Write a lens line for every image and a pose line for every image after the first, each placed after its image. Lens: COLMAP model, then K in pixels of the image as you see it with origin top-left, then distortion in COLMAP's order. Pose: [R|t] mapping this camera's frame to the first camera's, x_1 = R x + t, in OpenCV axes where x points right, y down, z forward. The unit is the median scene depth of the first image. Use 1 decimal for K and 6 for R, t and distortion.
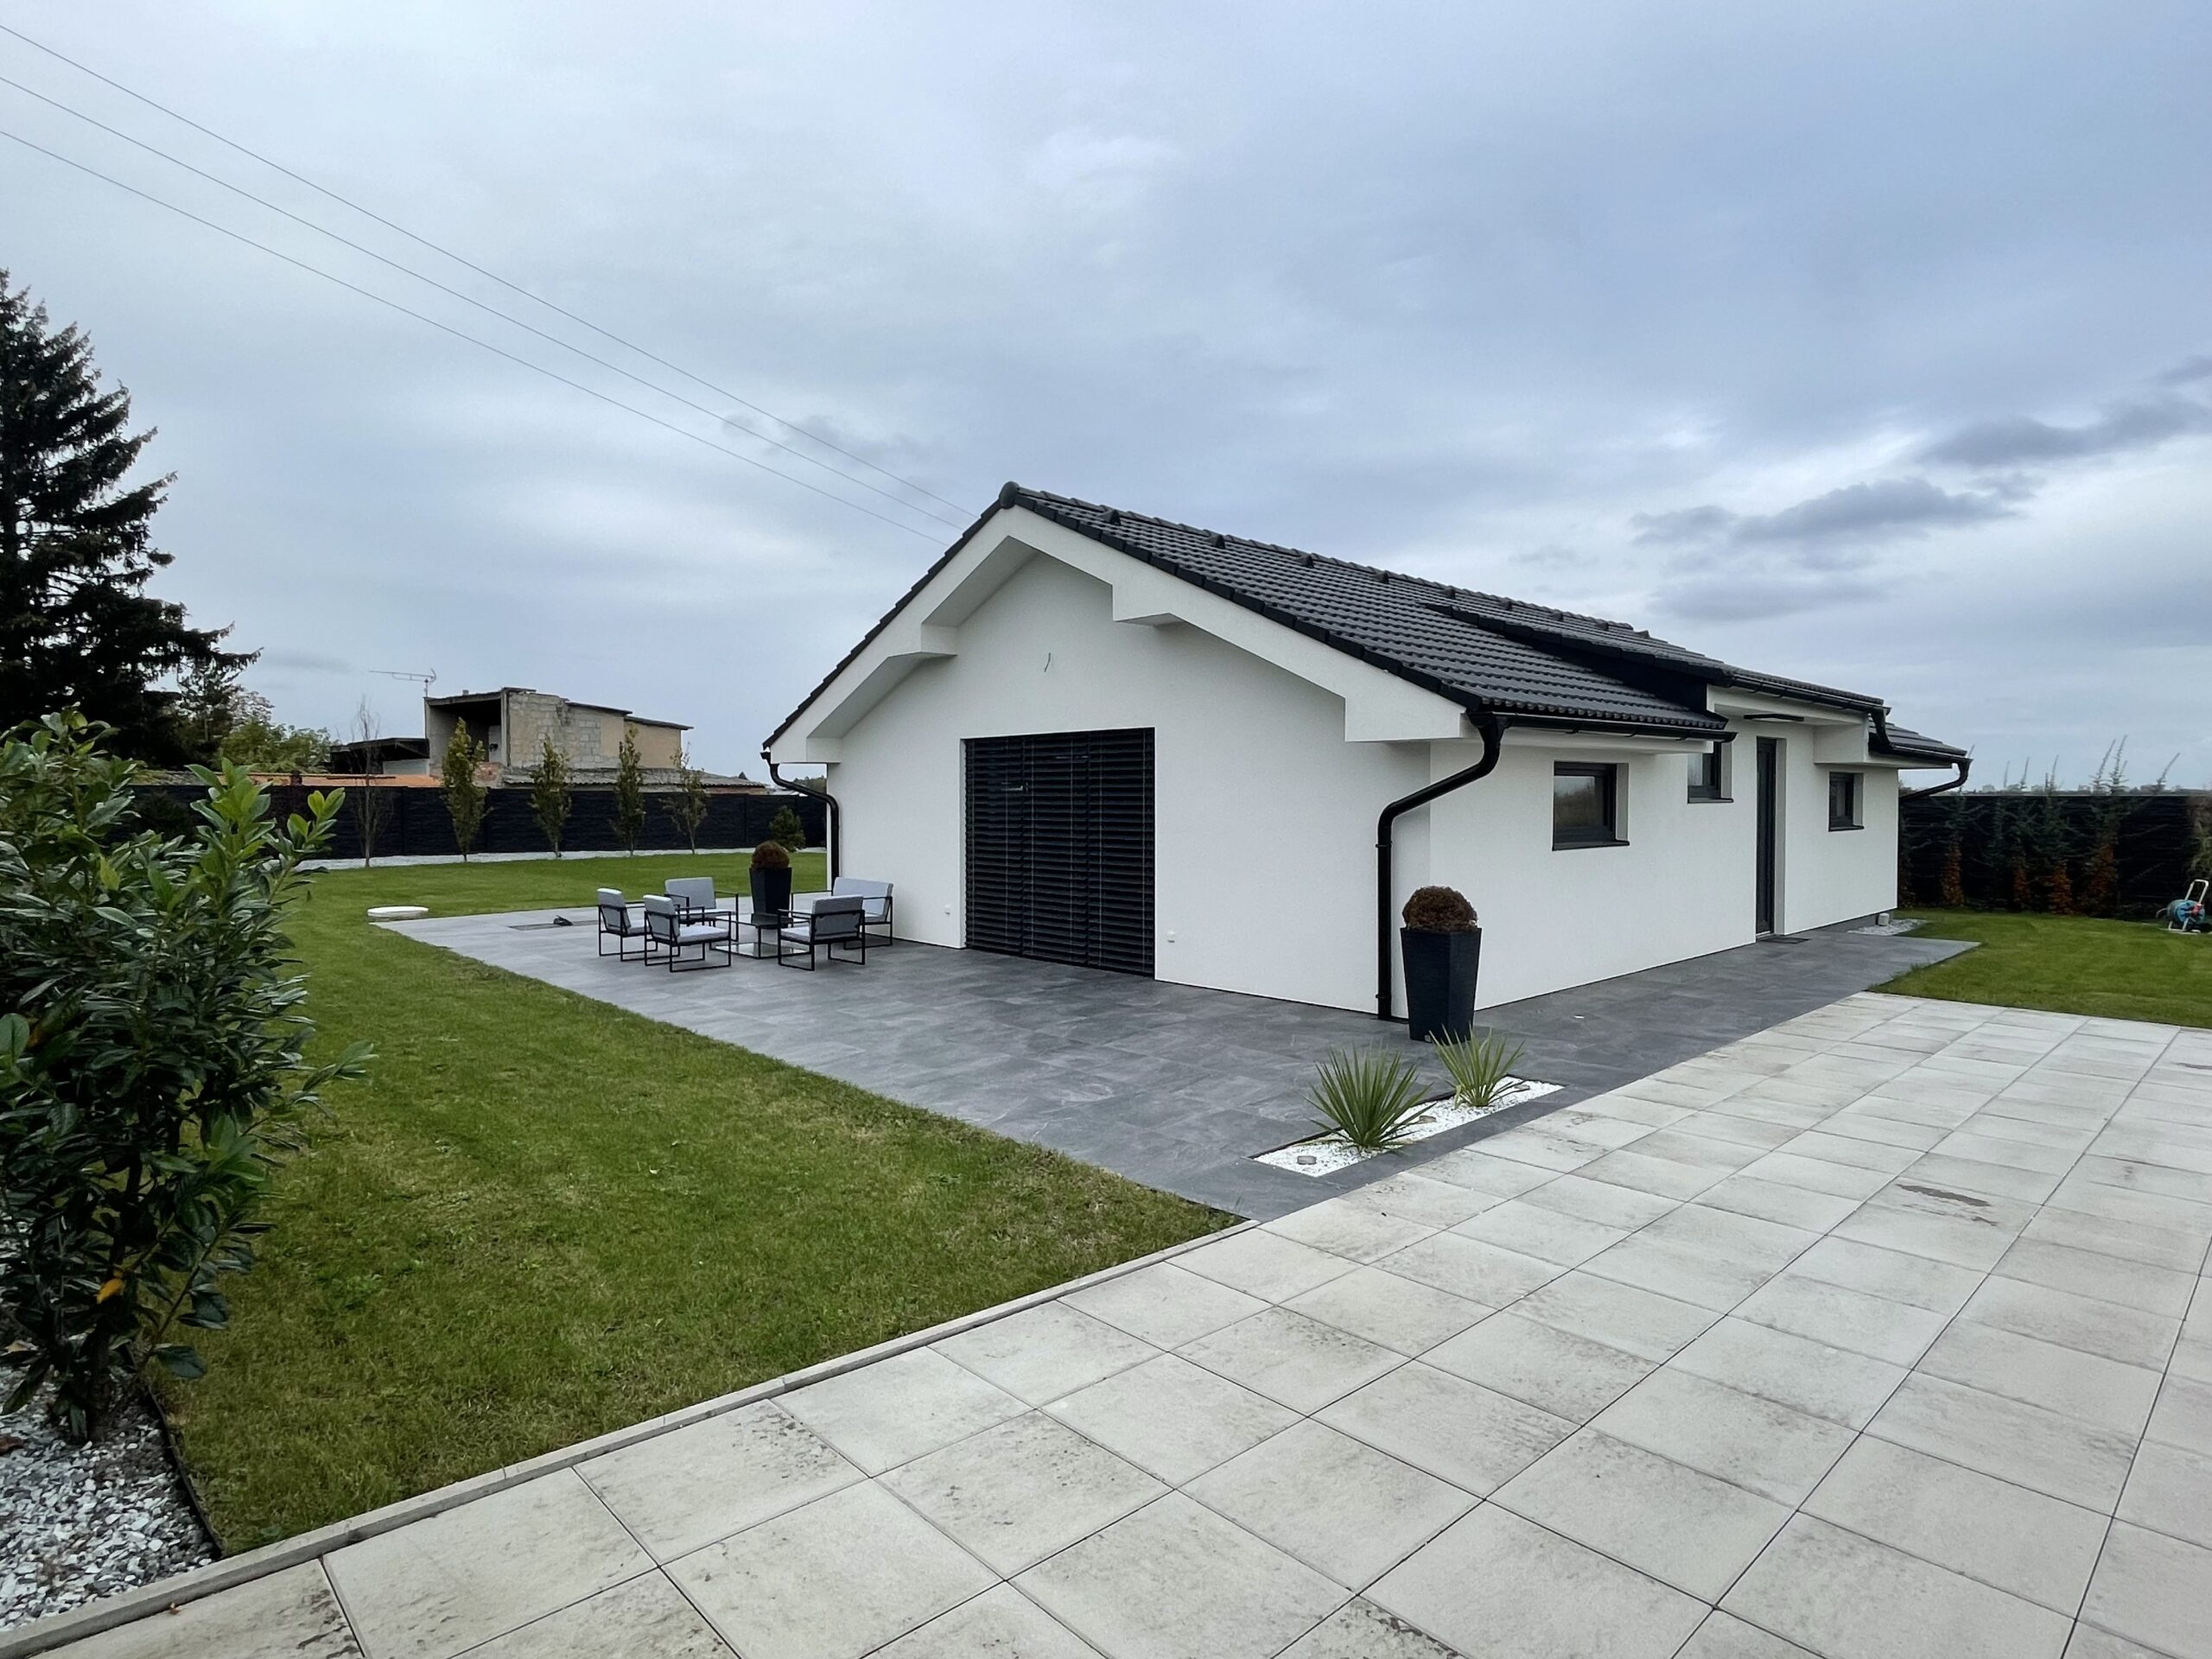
lens RADIAL K [[1155.4, 0, 1119.0], [0, 1155.4, 823.9], [0, 0, 1]] dist [-0.010620, -0.000604]
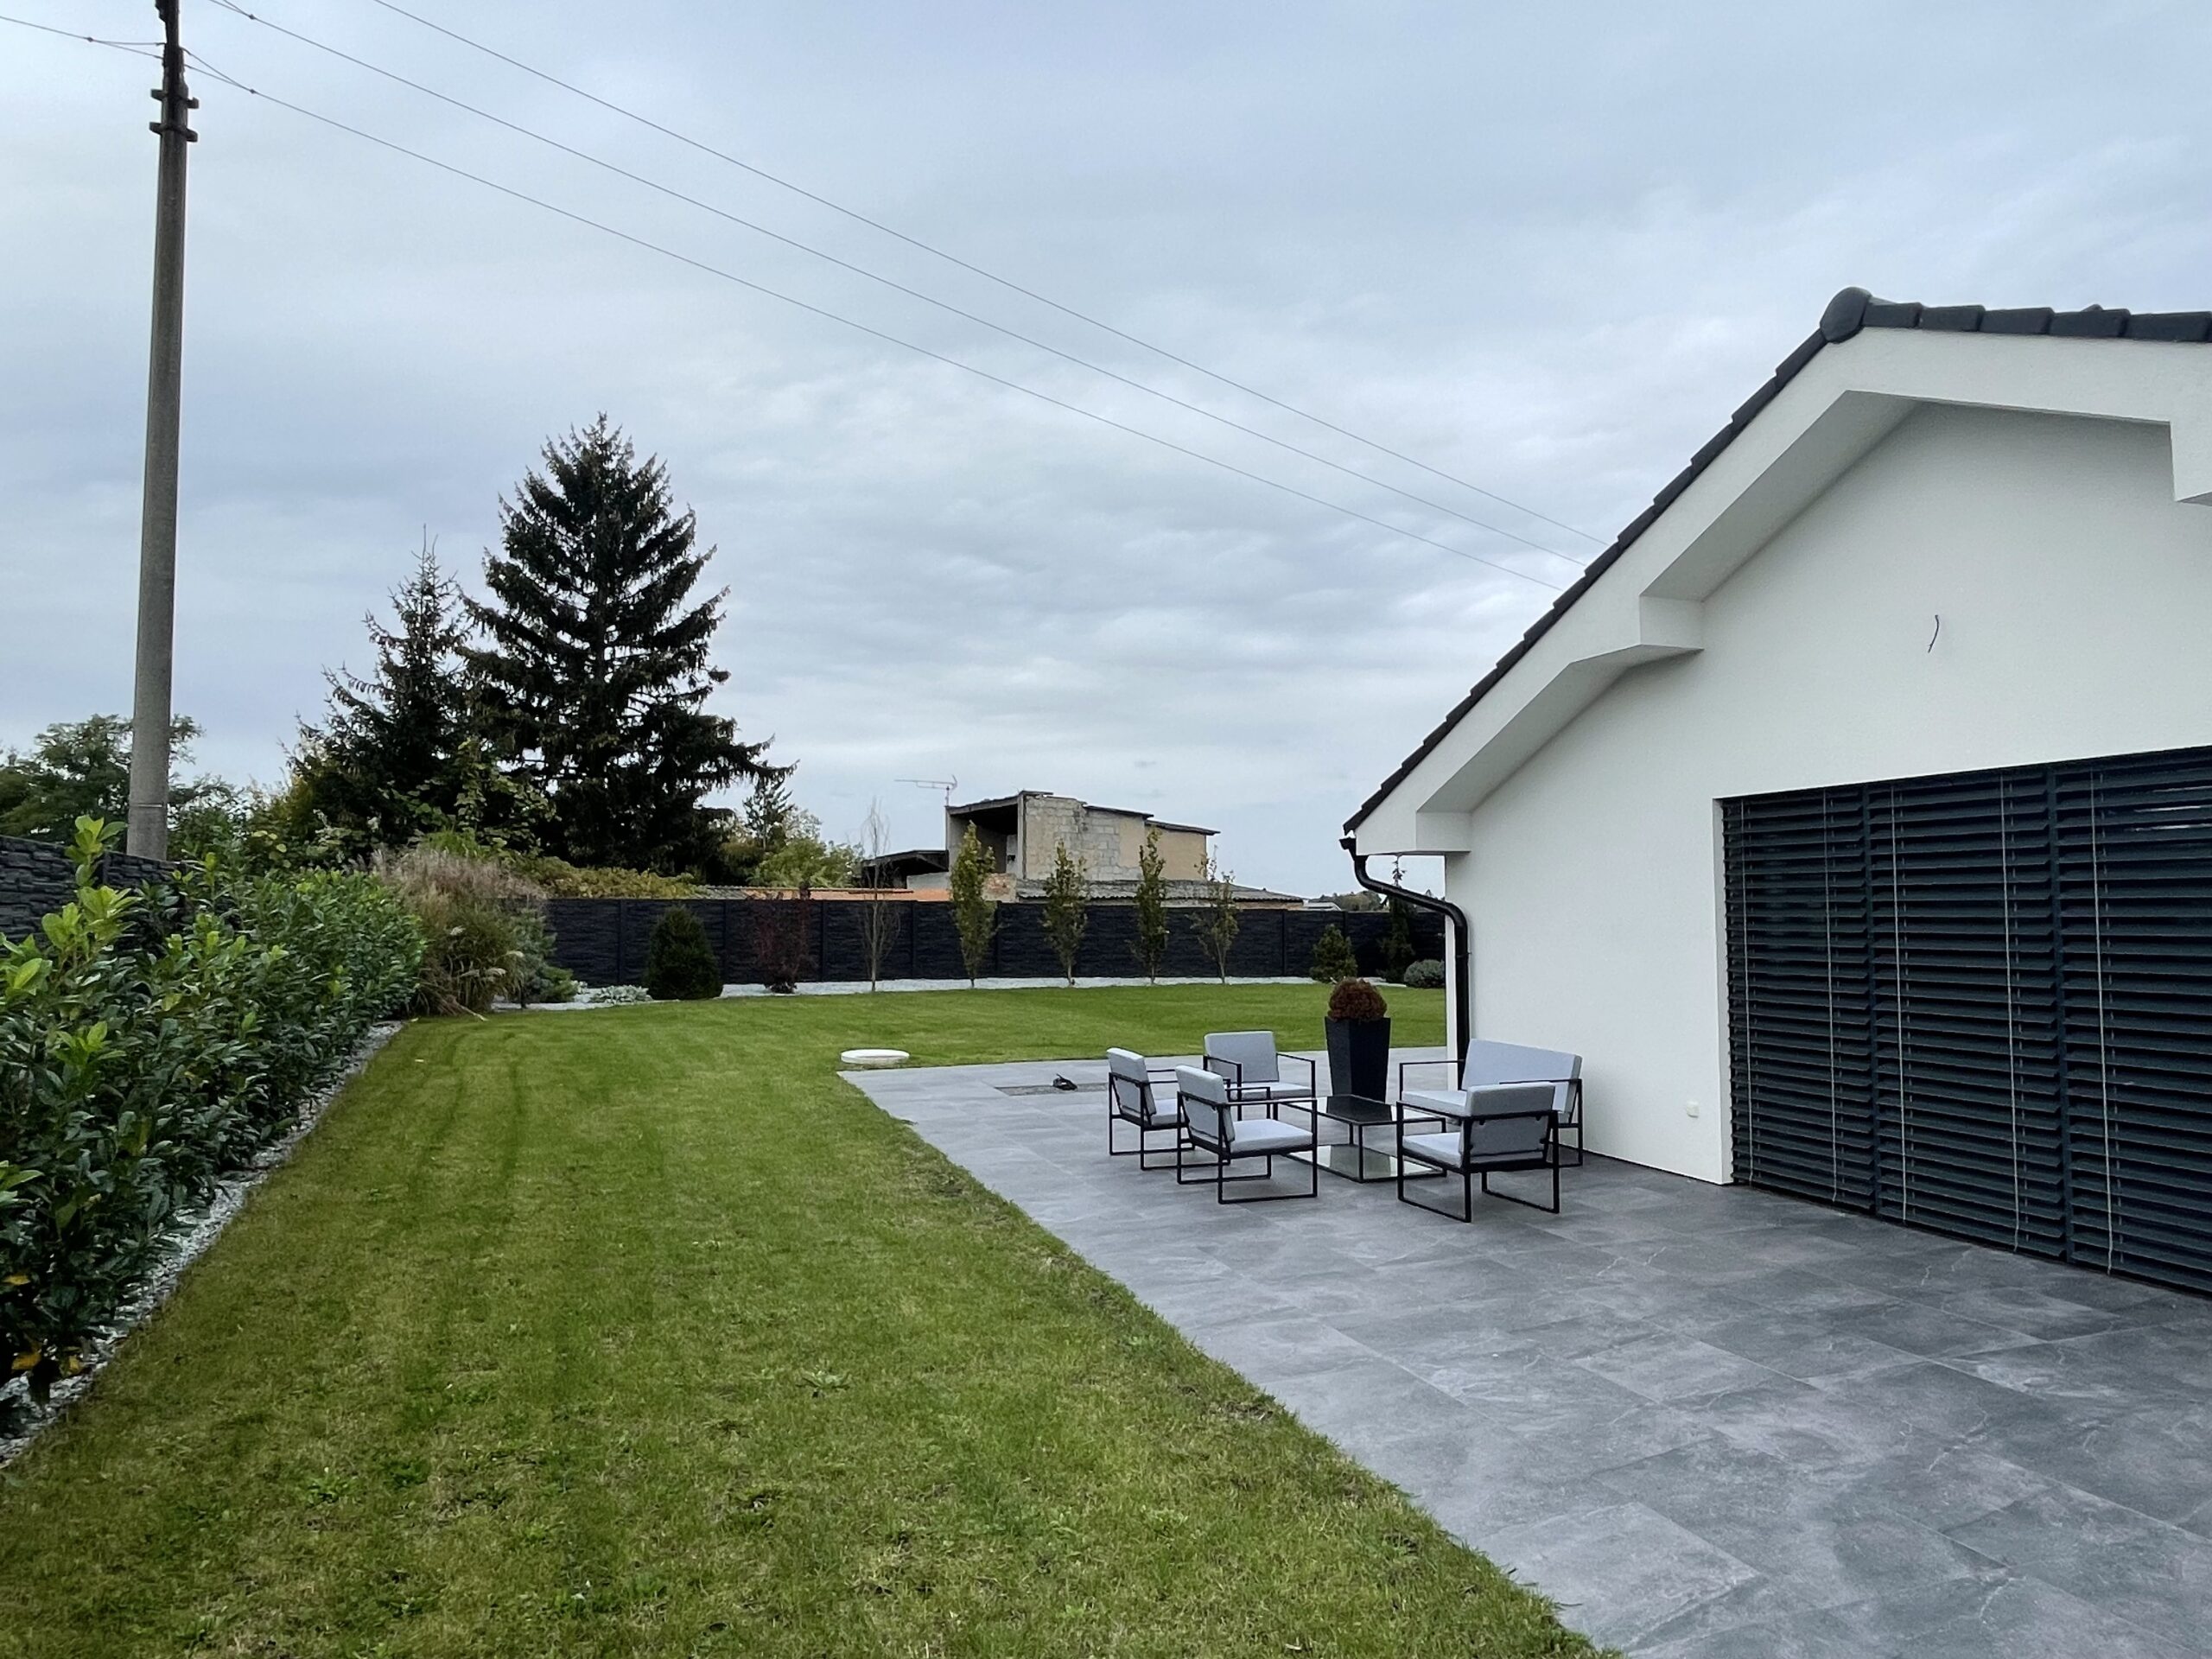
lens RADIAL K [[1321.0, 0, 1104.1], [0, 1321.0, 821.2], [0, 0, 1]] dist [-0.000437, 0.001095]
pose [[0.906754, -0.029696, -0.420612, -0.049534], [-0.010354, 0.995648, -0.092615, -0.001192], [0.421532, 0.088334, 0.902501, 0.114006]]
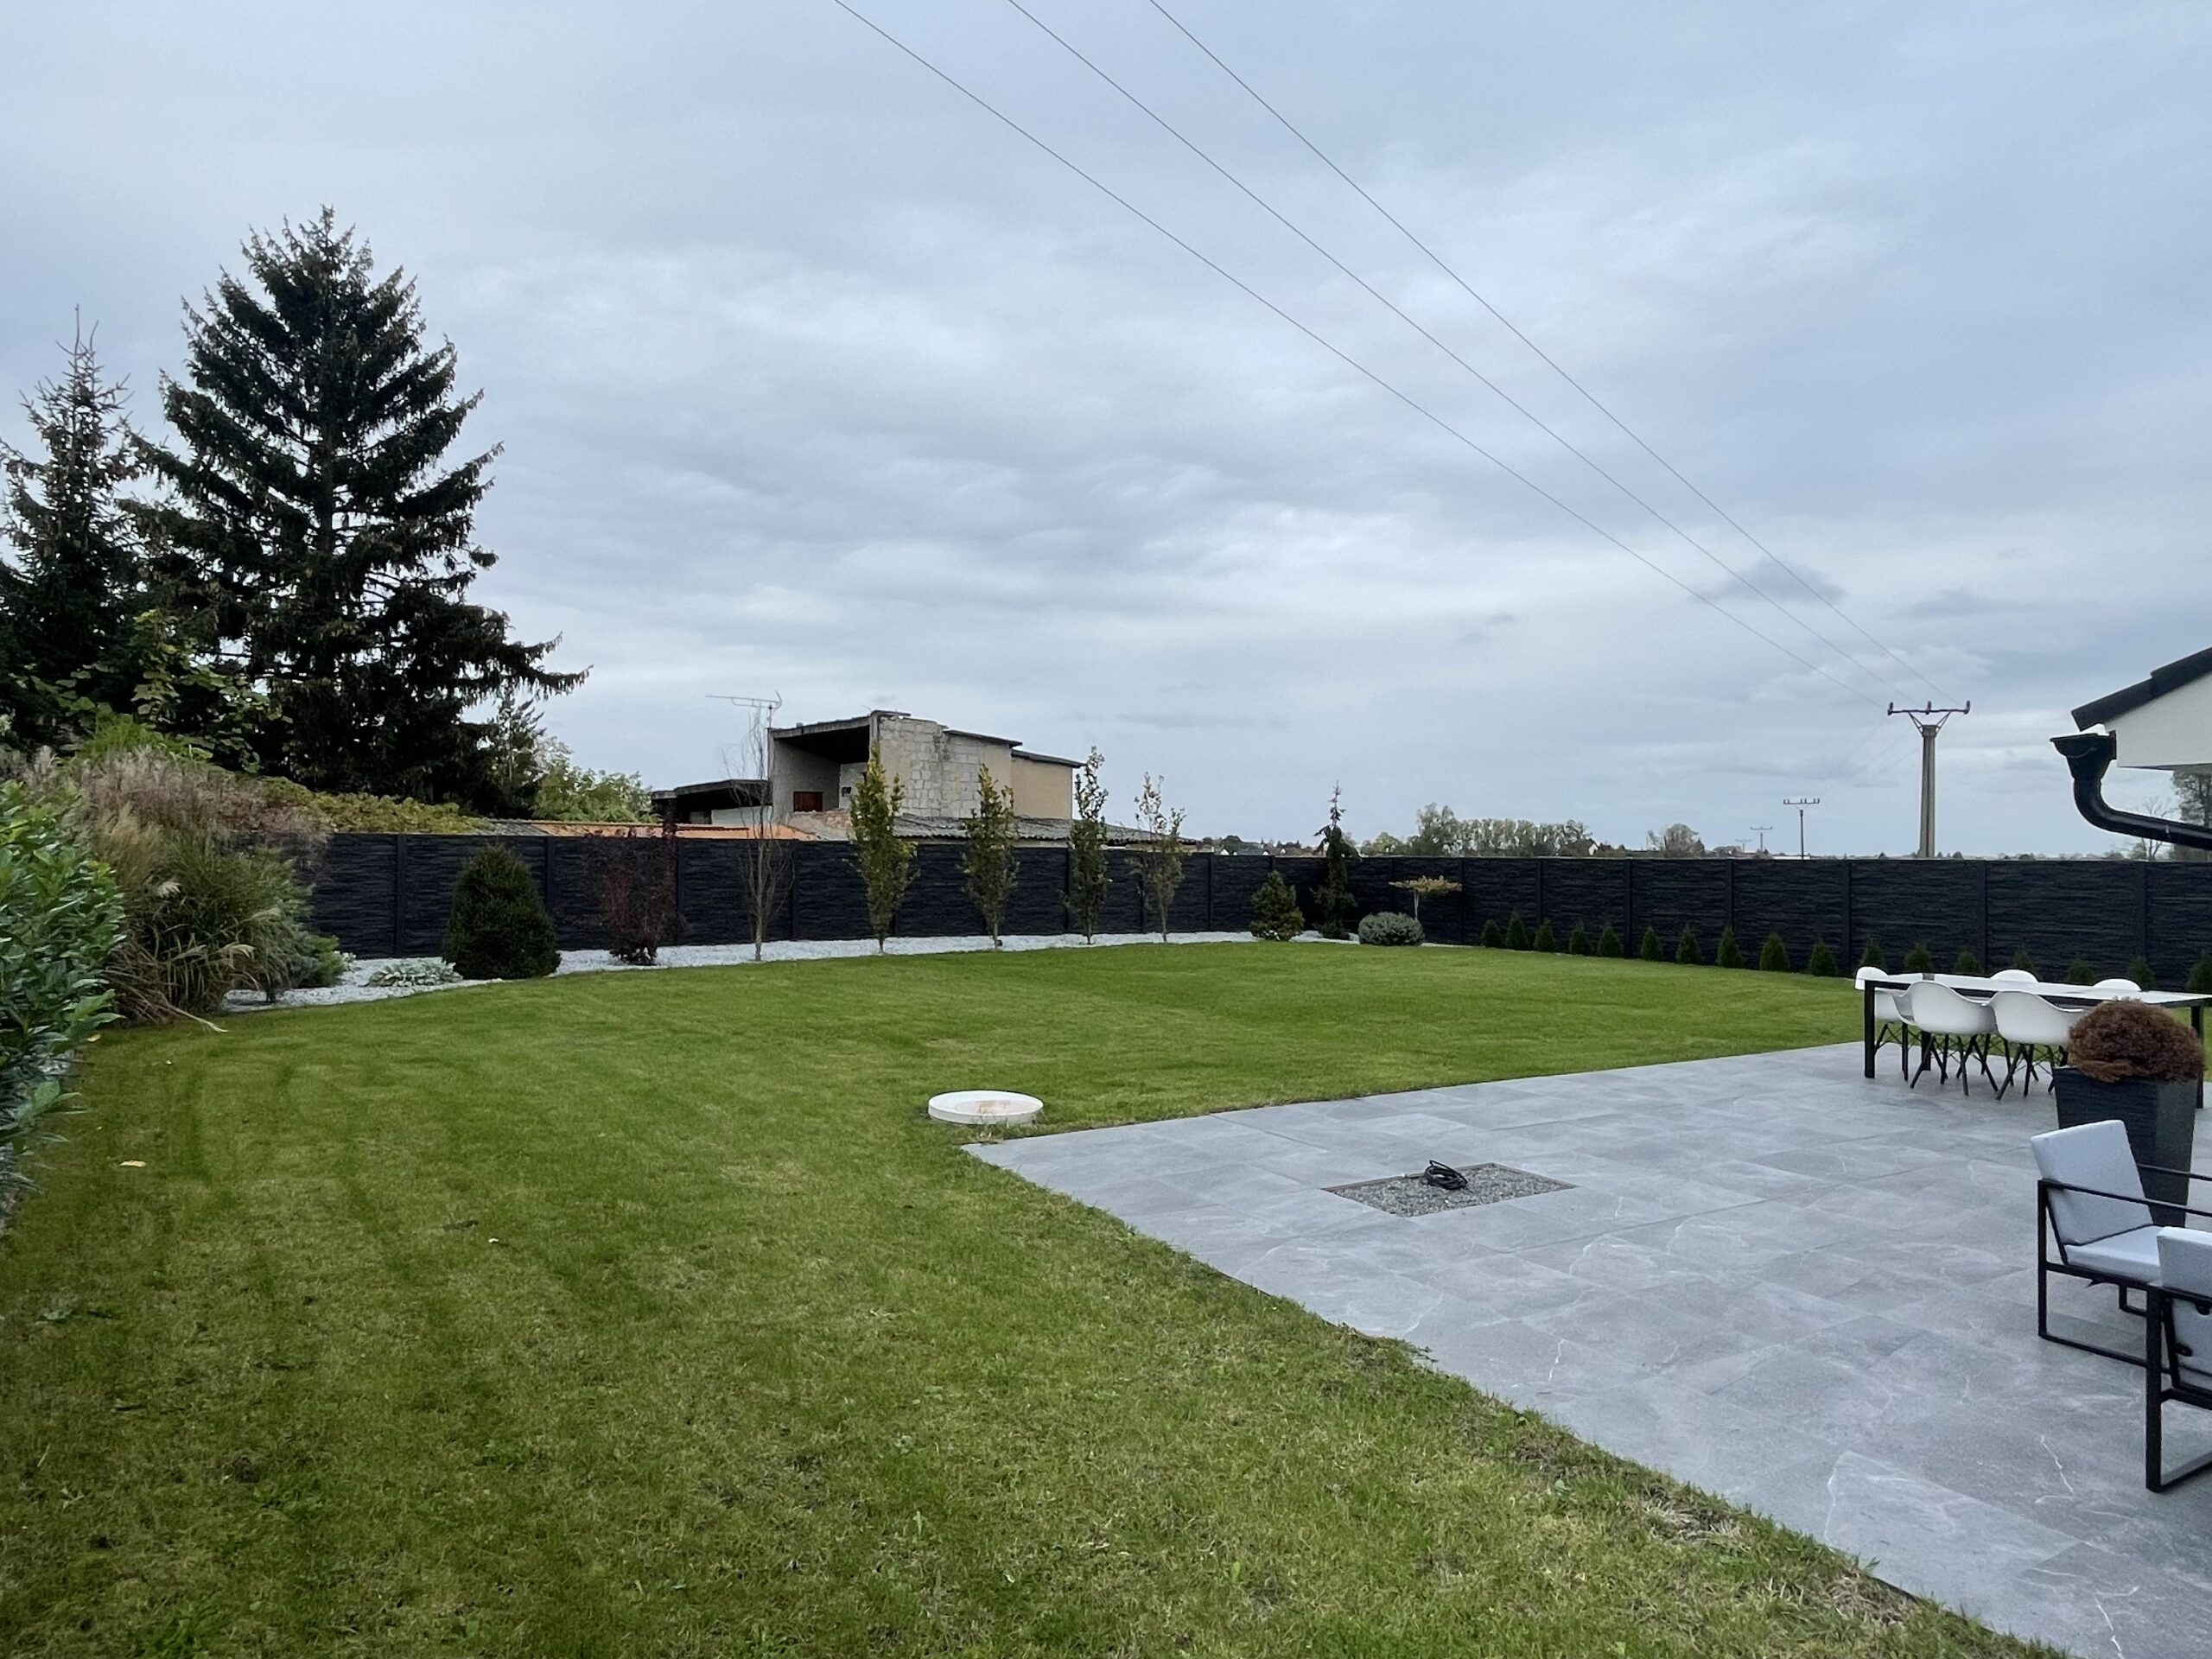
lens RADIAL K [[1321.0, 0, 1090.0], [0, 1321.0, 835.0], [0, 0, 1]] dist [-0.000437, 0.001095]
pose [[0.970113, 0.001405, -0.242651, -0.199252], [-0.011045, 0.999202, -0.038375, -0.005947], [0.242403, 0.039908, 0.969354, 0.214196]]
